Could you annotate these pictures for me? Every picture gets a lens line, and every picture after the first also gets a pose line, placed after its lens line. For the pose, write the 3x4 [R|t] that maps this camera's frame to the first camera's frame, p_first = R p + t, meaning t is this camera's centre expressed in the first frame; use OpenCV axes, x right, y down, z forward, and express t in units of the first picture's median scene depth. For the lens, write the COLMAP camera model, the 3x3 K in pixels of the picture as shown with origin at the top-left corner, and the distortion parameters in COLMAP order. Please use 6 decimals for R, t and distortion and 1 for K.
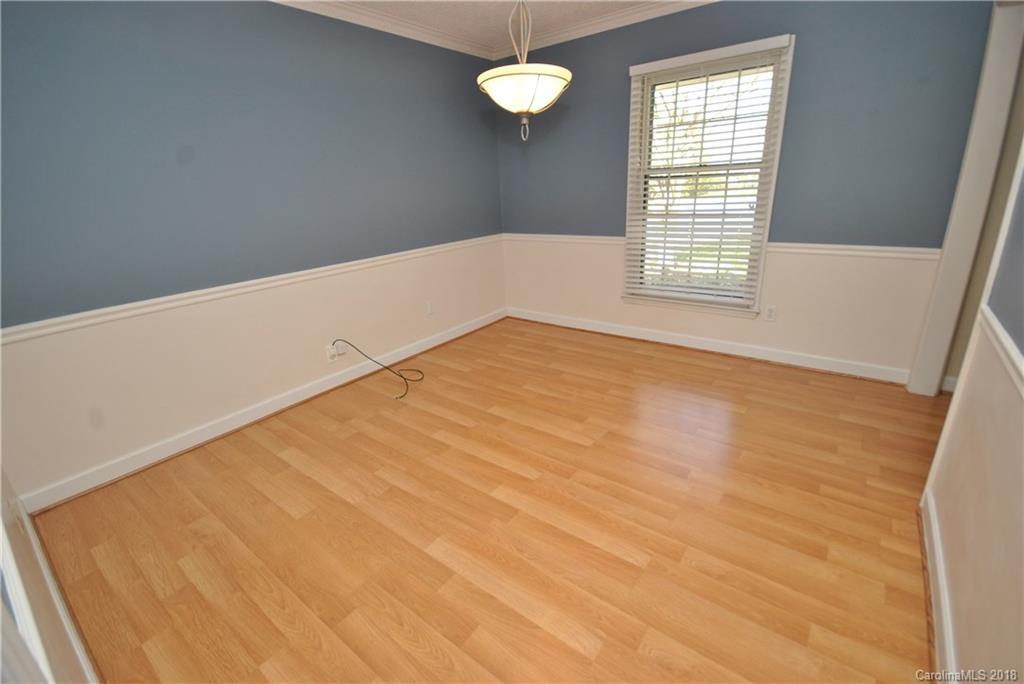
lens RADIAL K [[452.6, 0, 518.7], [0, 452.6, 335.5], [0, 0, 1]] dist [-0.000814, -0.001806]
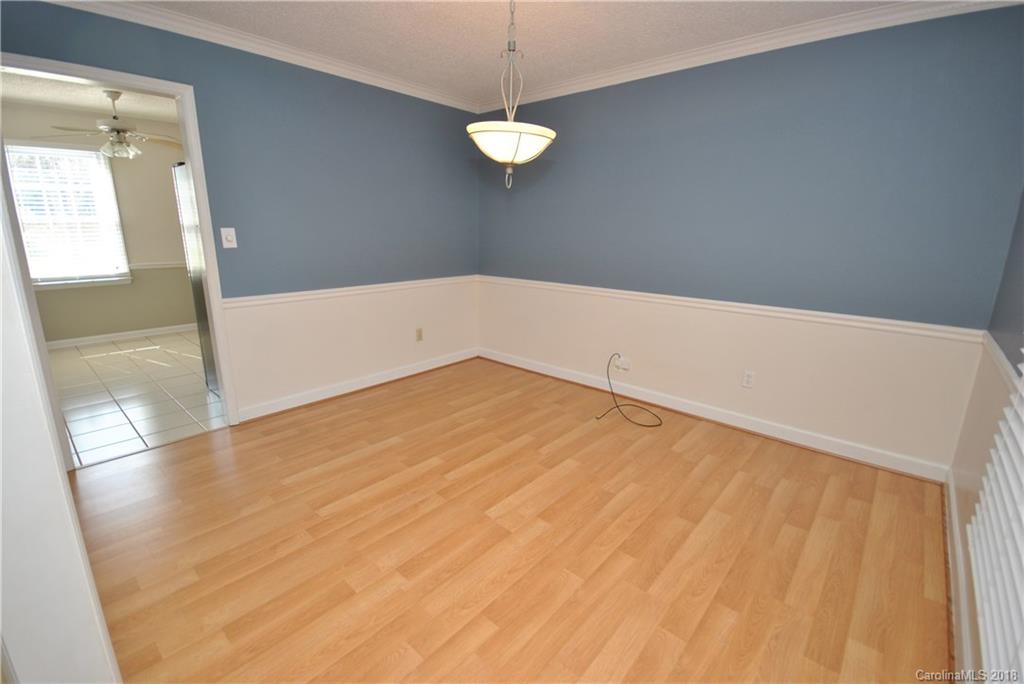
lens RADIAL K [[452.6, 0, 516.0], [0, 452.6, 343.5], [0, 0, 1]] dist [-0.000814, -0.001806]
pose [[-0.078150, 0.295711, -0.952075, 0.926214], [-0.331792, 0.892841, 0.304548, -0.364897], [0.940110, 0.339692, 0.028339, 0.918570]]
